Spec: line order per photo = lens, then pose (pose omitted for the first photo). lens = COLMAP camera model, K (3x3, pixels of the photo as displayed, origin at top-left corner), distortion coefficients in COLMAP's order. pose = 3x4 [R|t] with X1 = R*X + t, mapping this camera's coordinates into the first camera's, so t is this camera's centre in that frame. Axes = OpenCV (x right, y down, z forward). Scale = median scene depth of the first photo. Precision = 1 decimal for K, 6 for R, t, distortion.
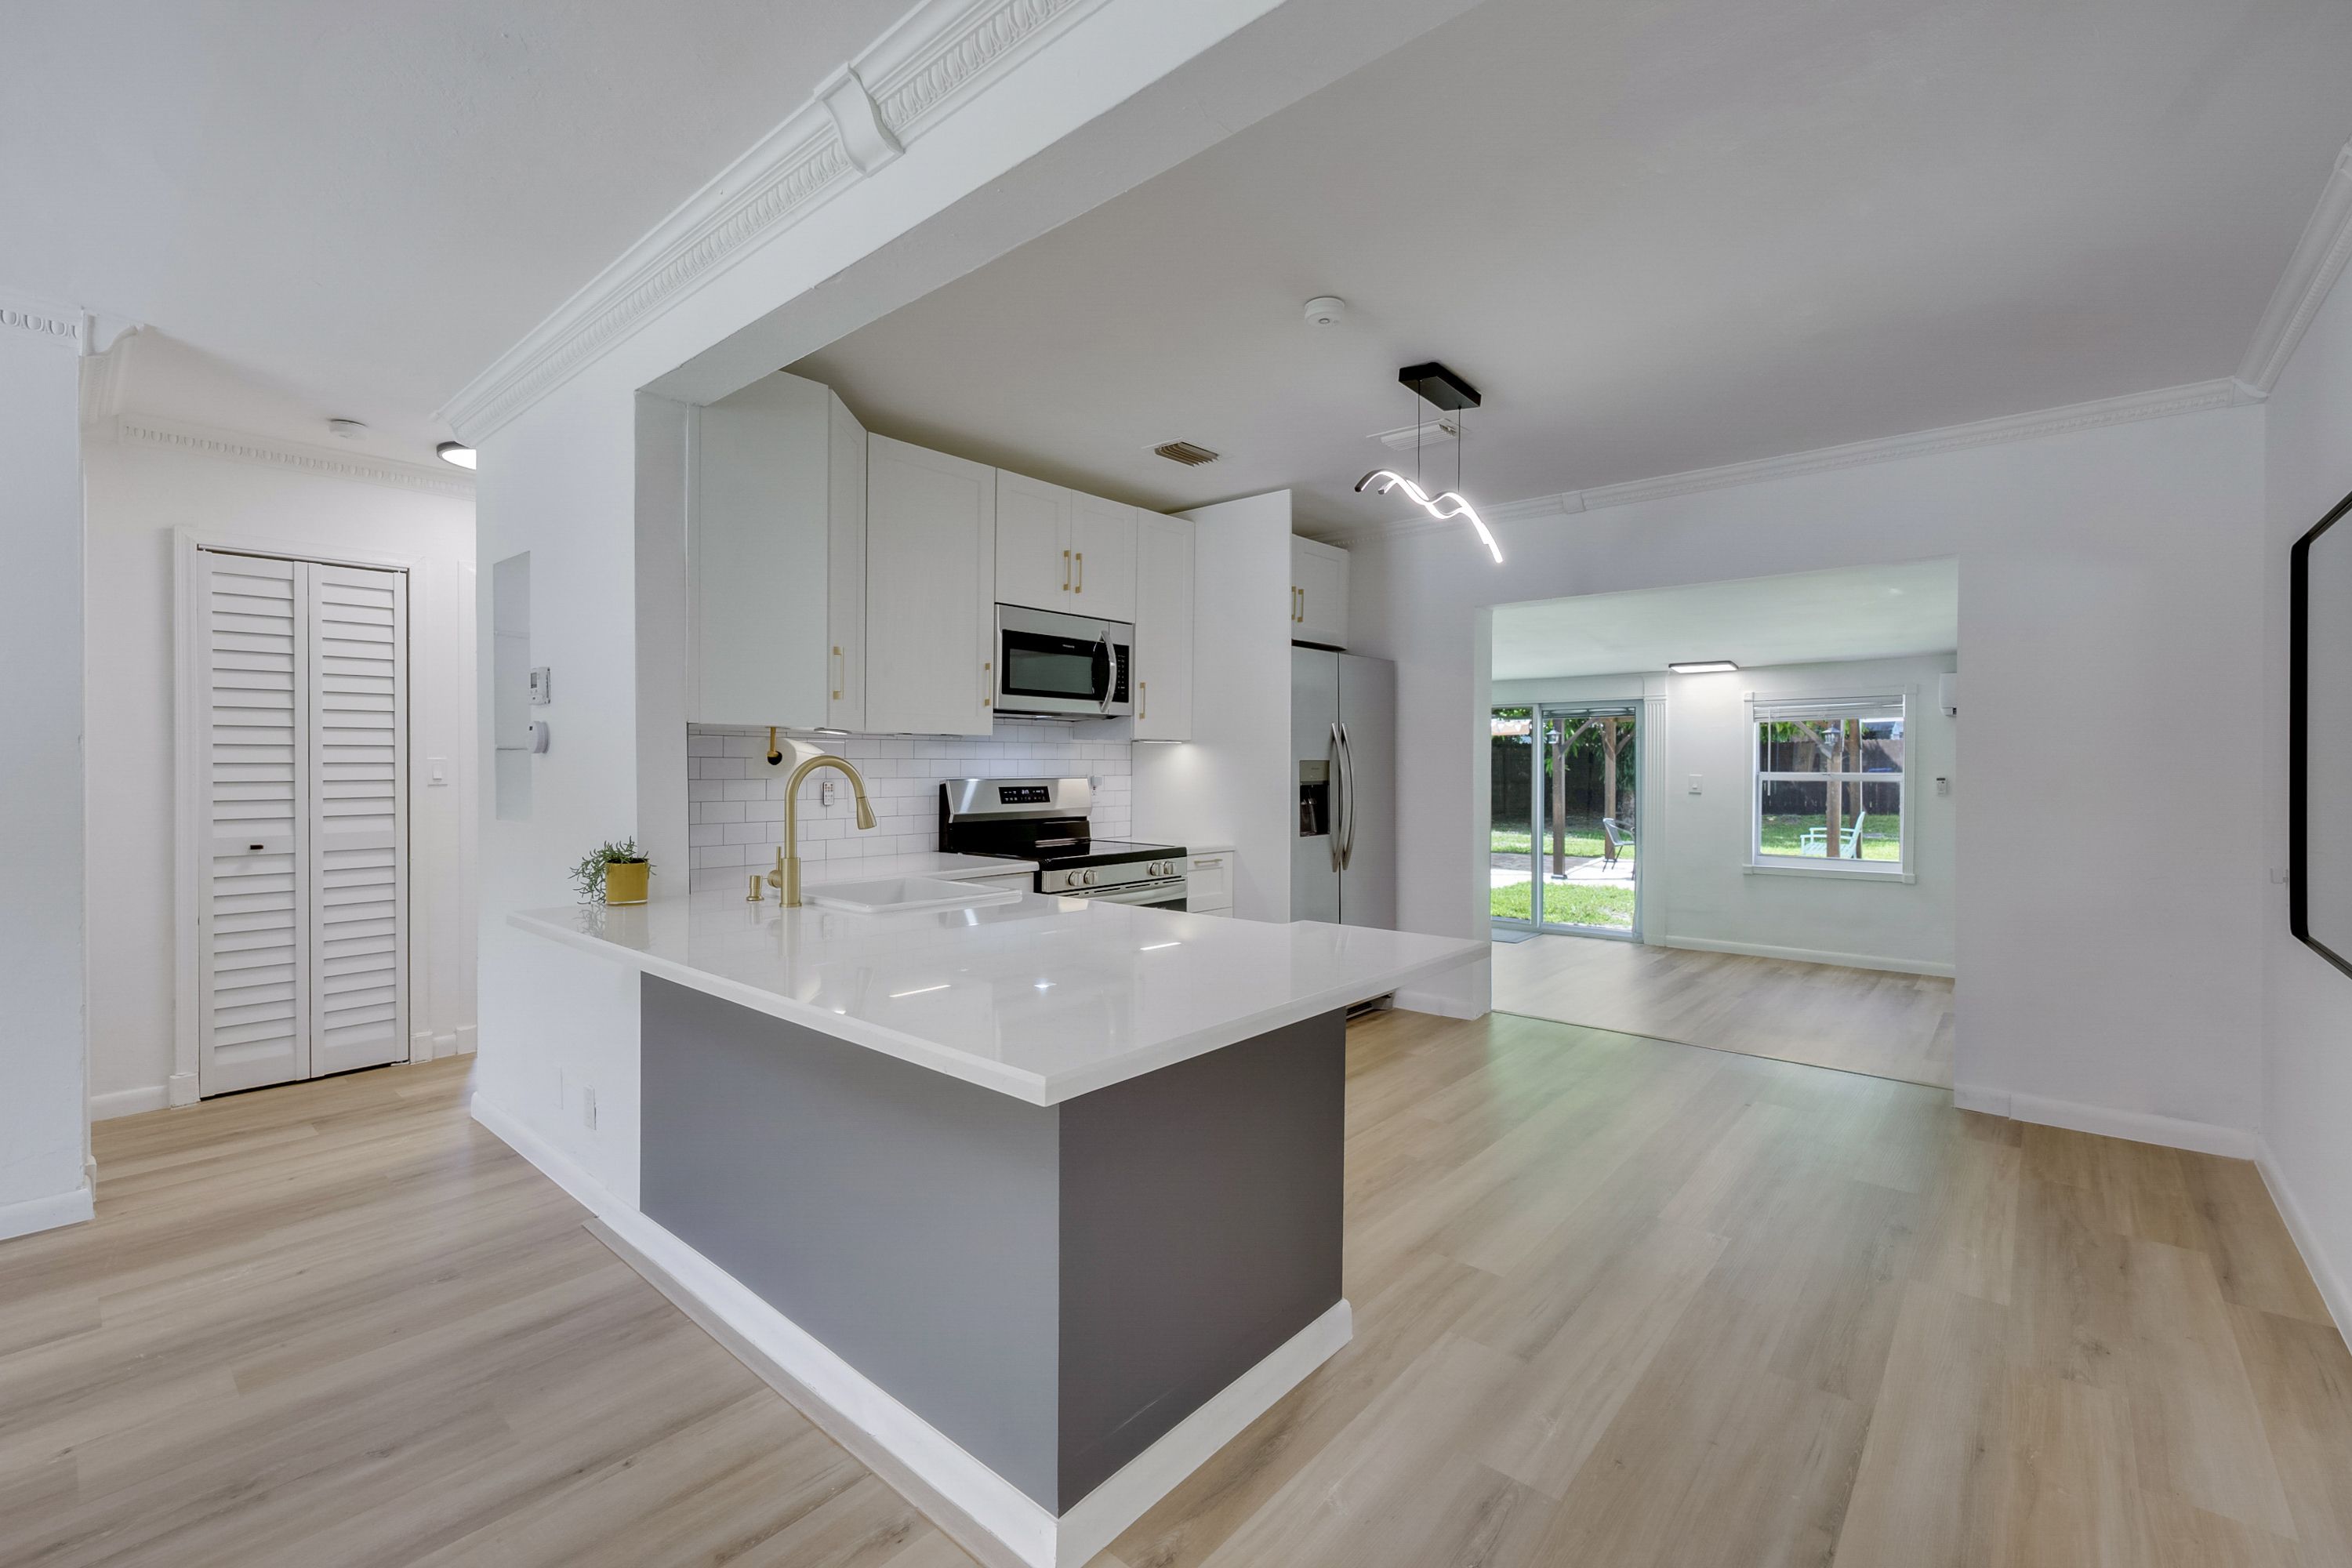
lens RADIAL K [[990.1, 0, 1141.9], [0, 990.1, 767.2], [0, 0, 1]] dist [0.001862, 0.000045]
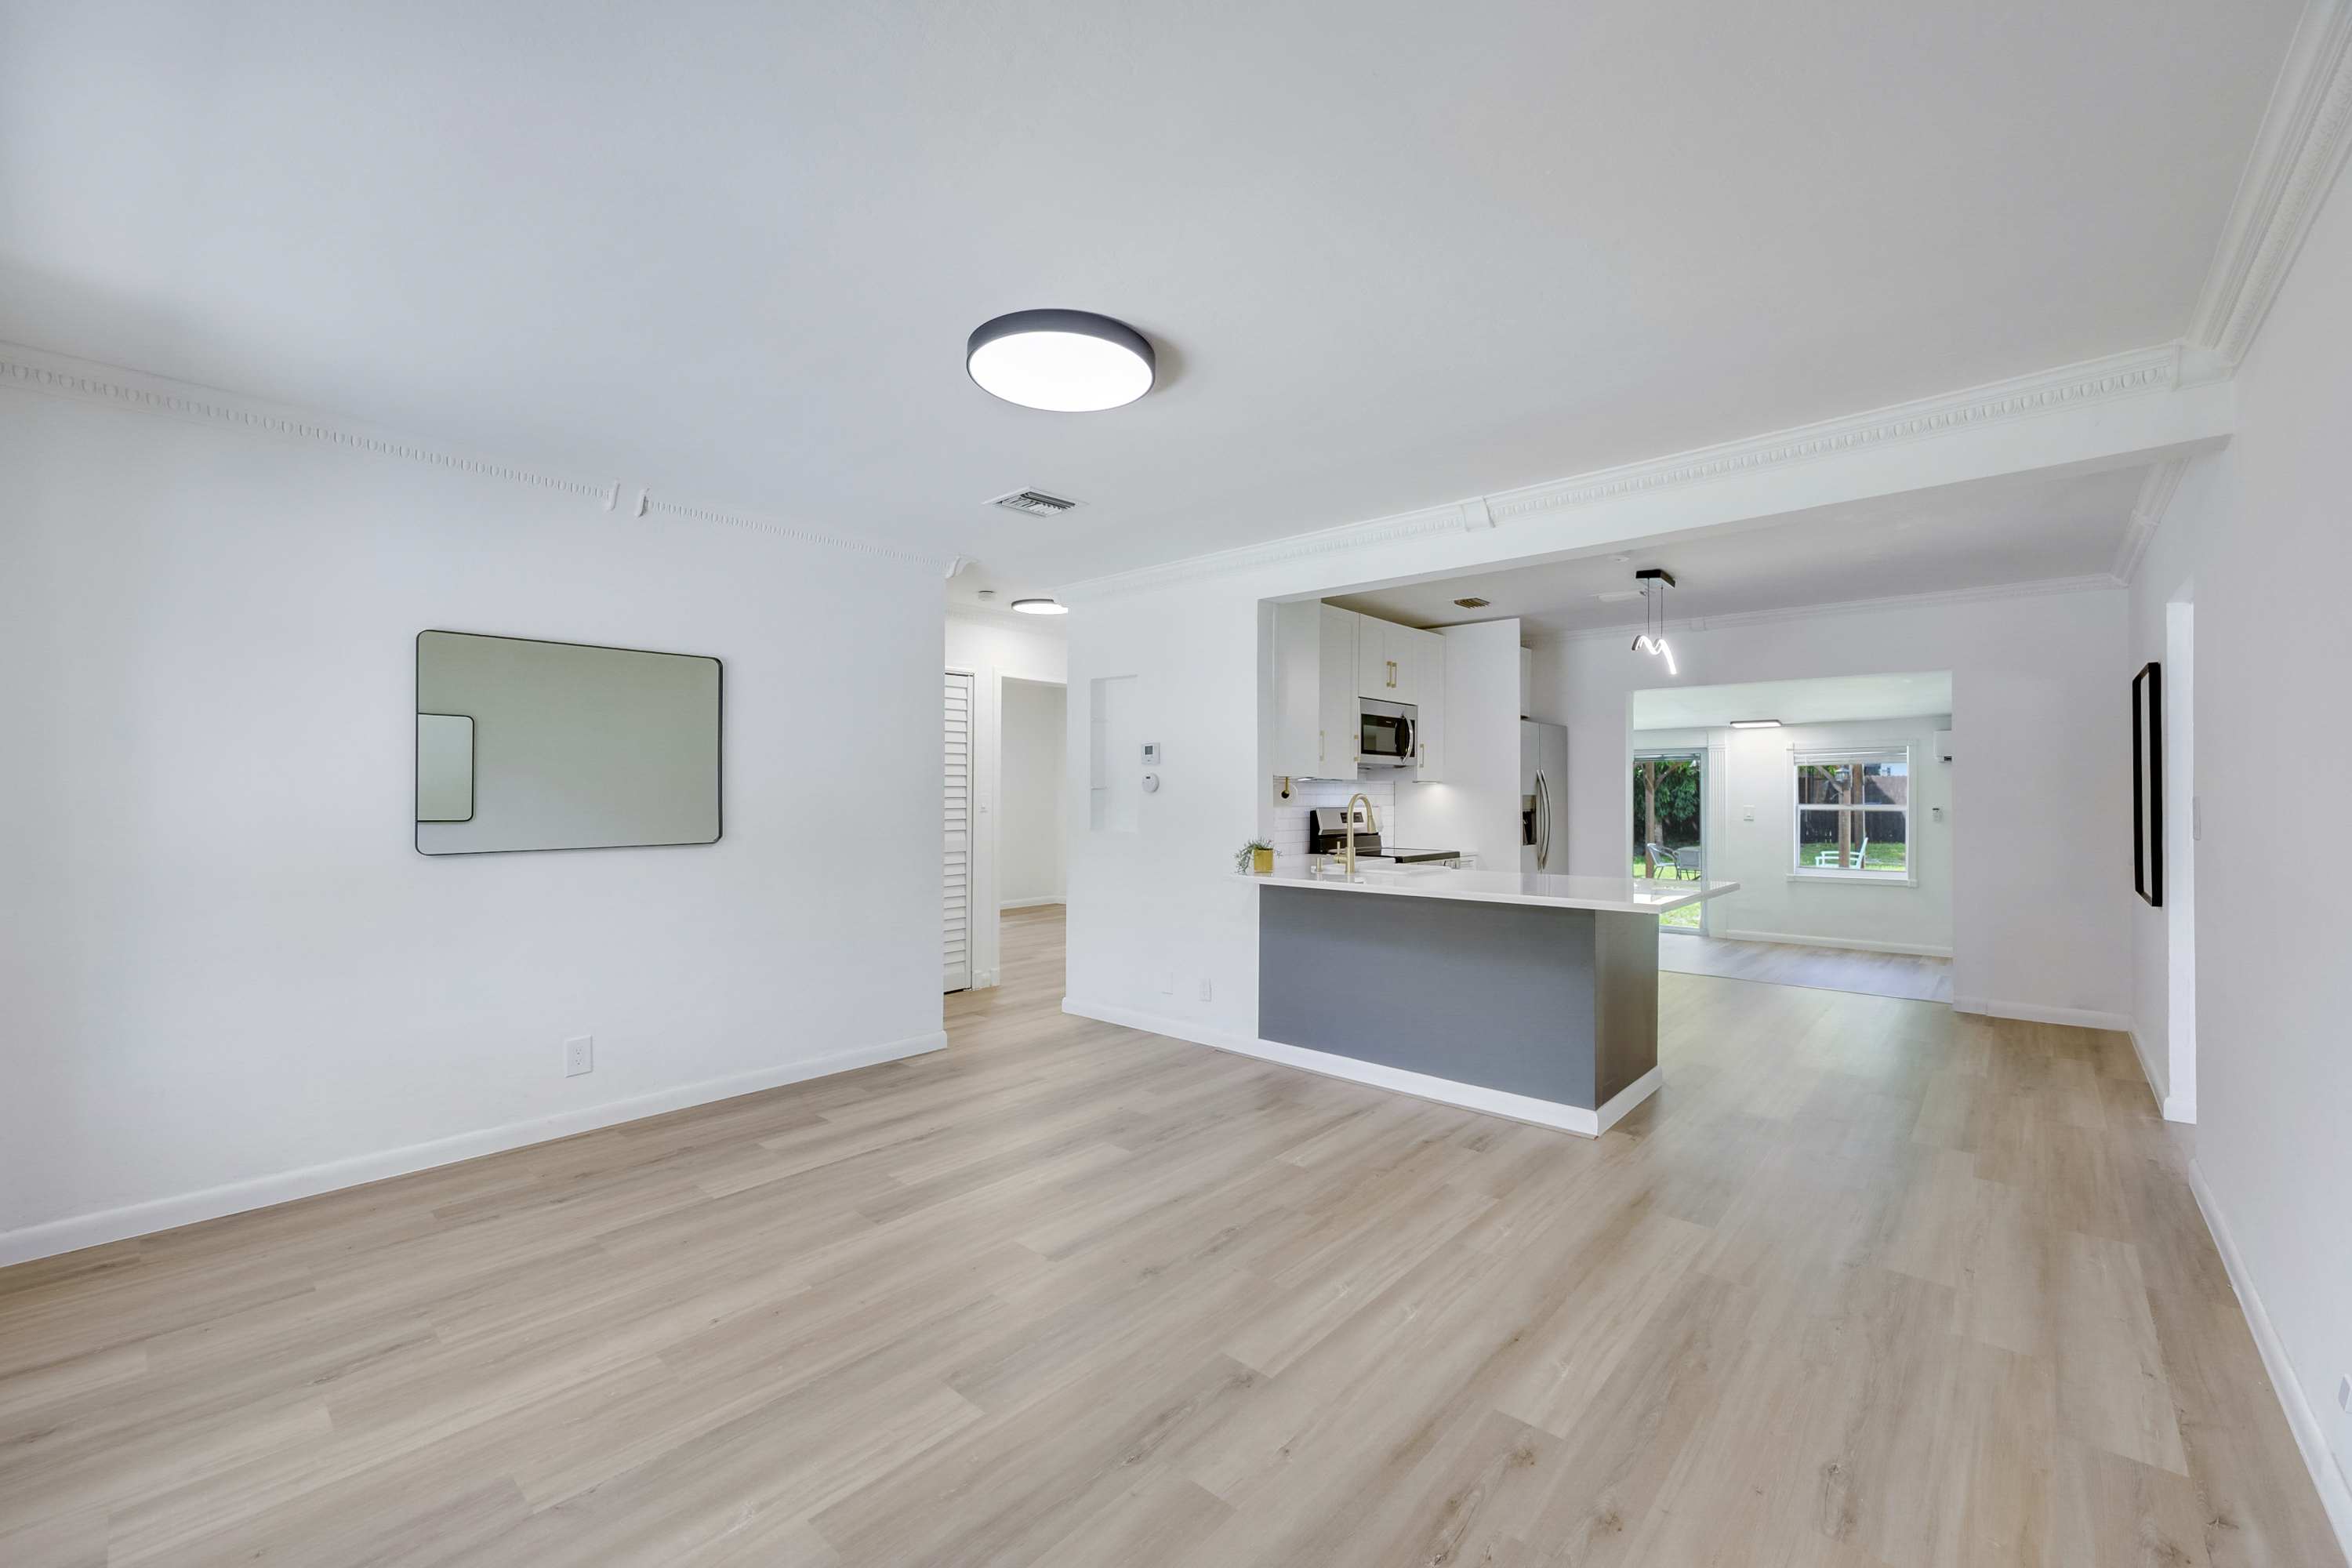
lens RADIAL K [[940.3, 0, 1187.3], [0, 940.3, 786.2], [0, 0, 1]] dist [-0.000650, -0.000009]
pose [[0.999914, 0.000821, 0.013106, -0.390537], [-0.000633, 0.999897, -0.014361, 0.000095], [-0.013116, 0.014351, 0.999811, -0.452333]]
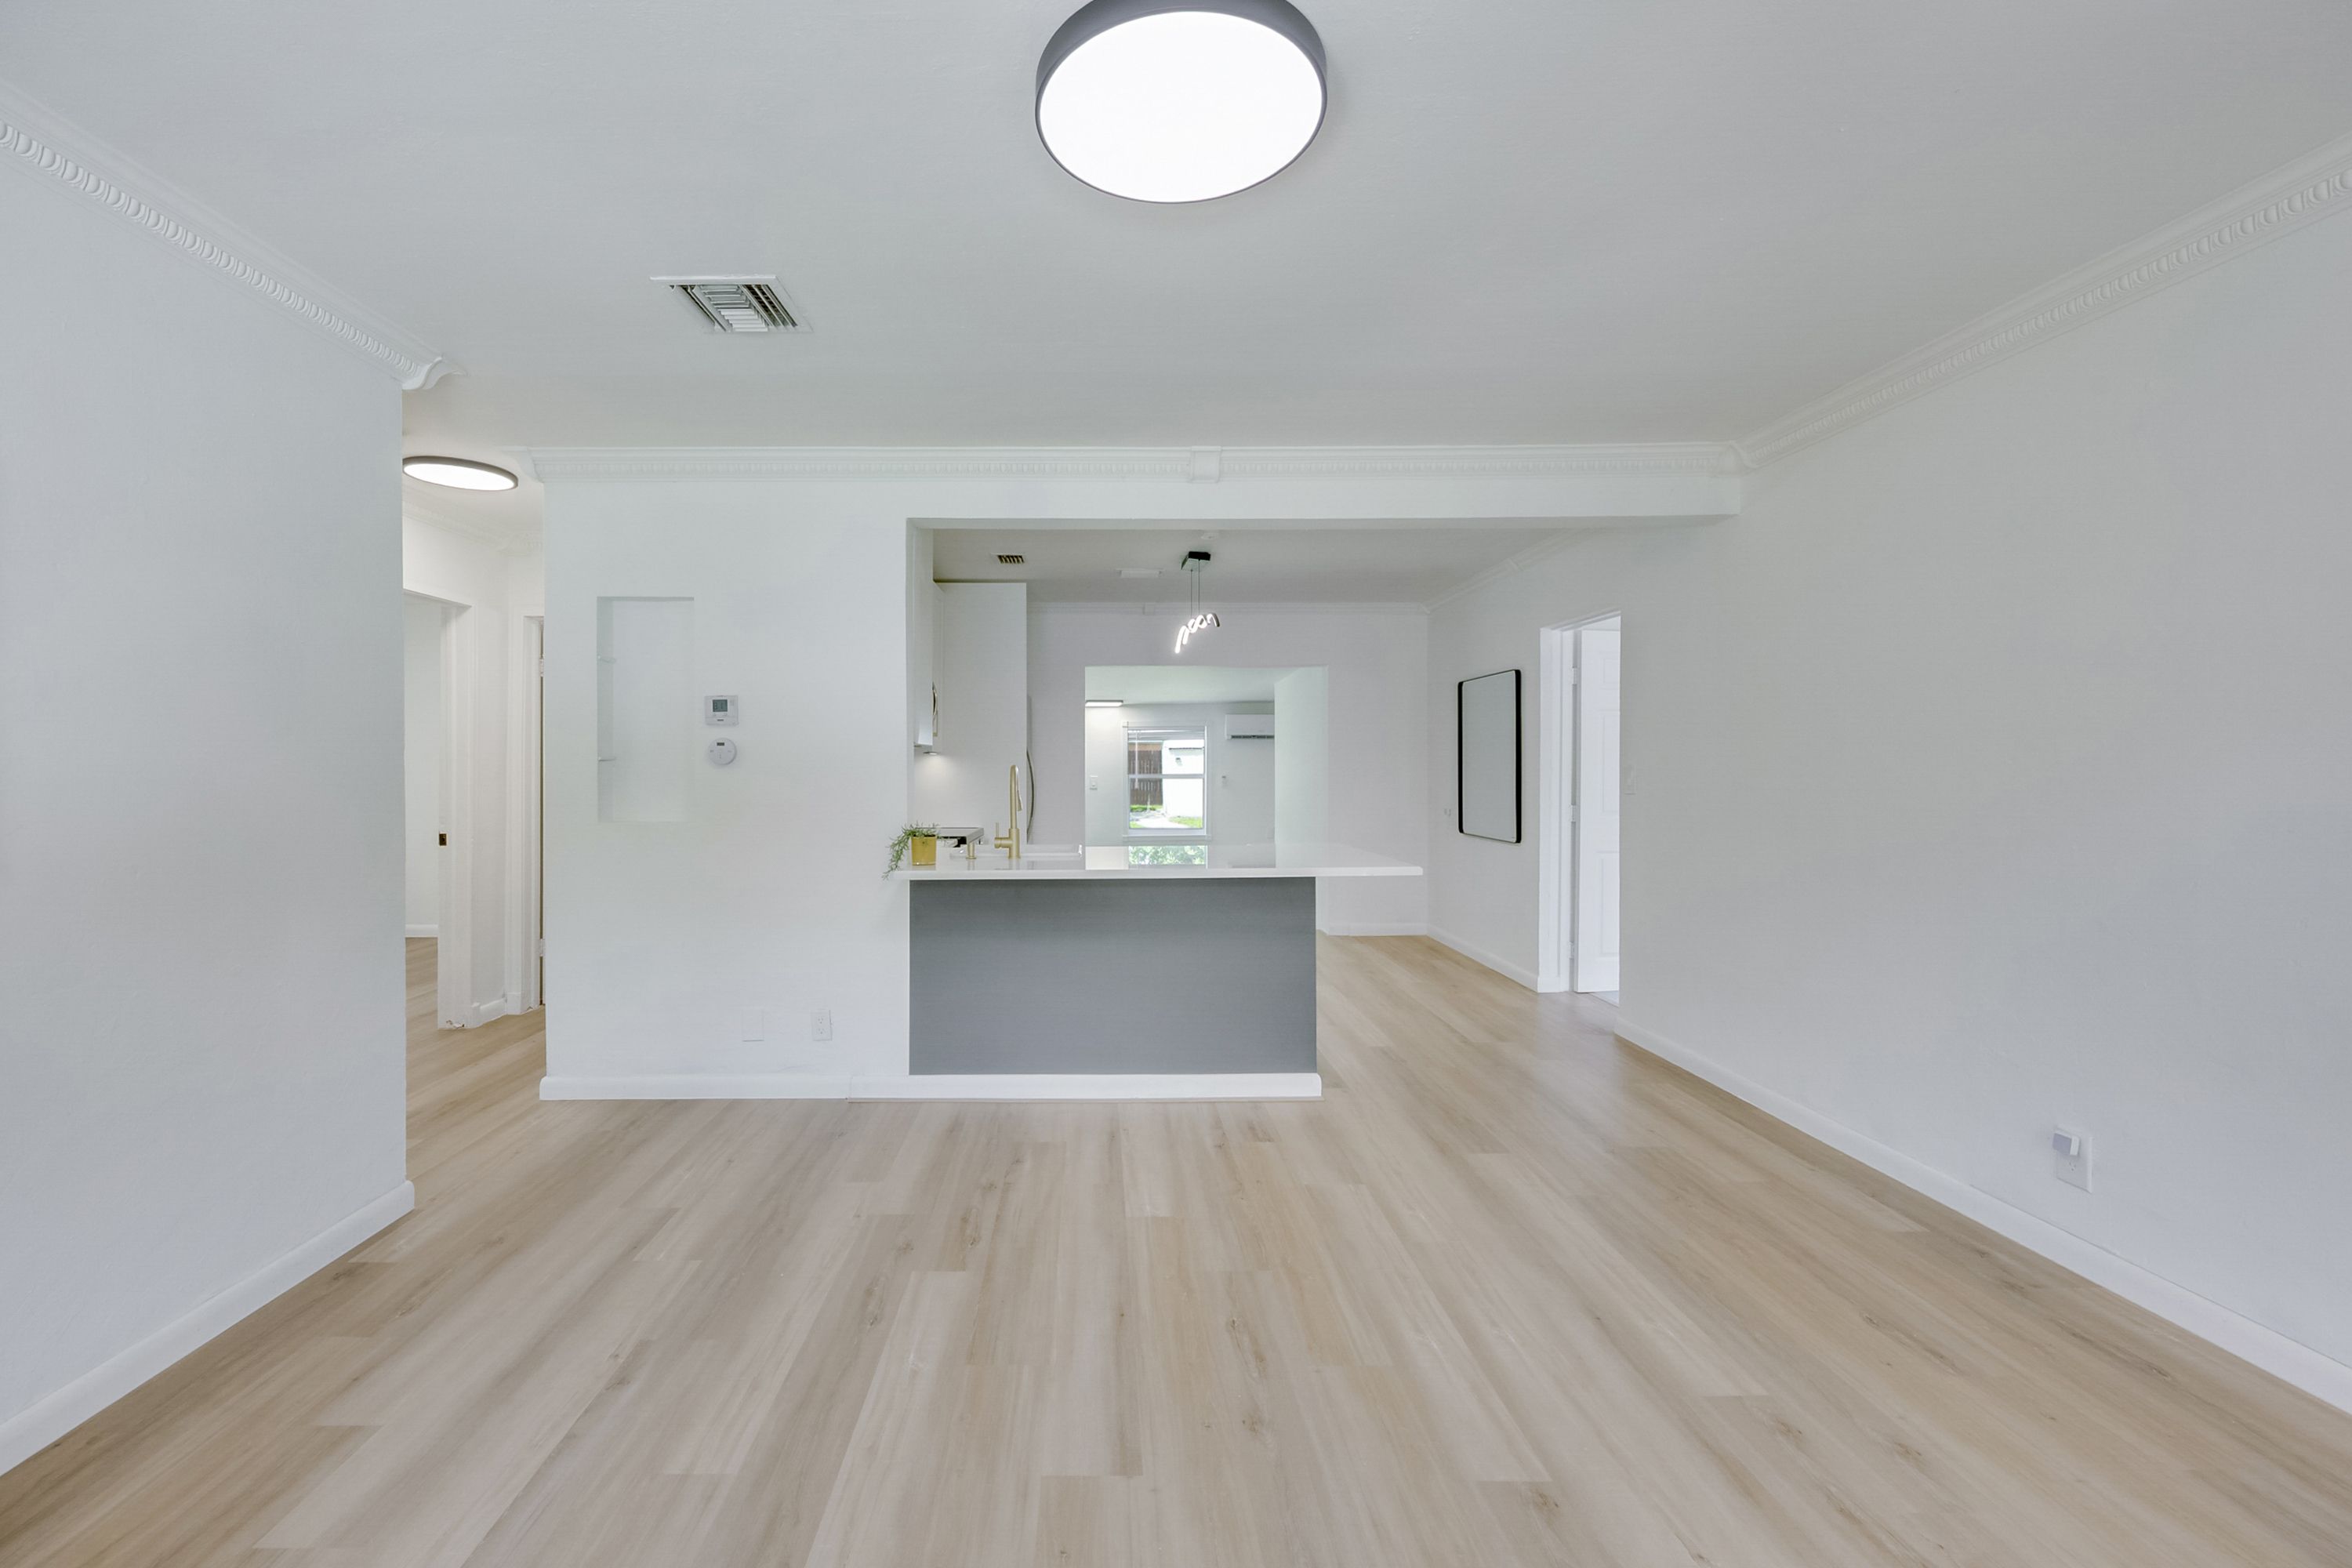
lens RADIAL K [[958.4, 0, 1124.3], [0, 958.4, 774.8], [0, 0, 1]] dist [-0.002932, -0.000140]
pose [[0.739032, -0.009752, 0.673600, -0.721728], [0.008530, 0.999951, 0.005119, -0.001666], [-0.673616, 0.001962, 0.739079, -0.157443]]
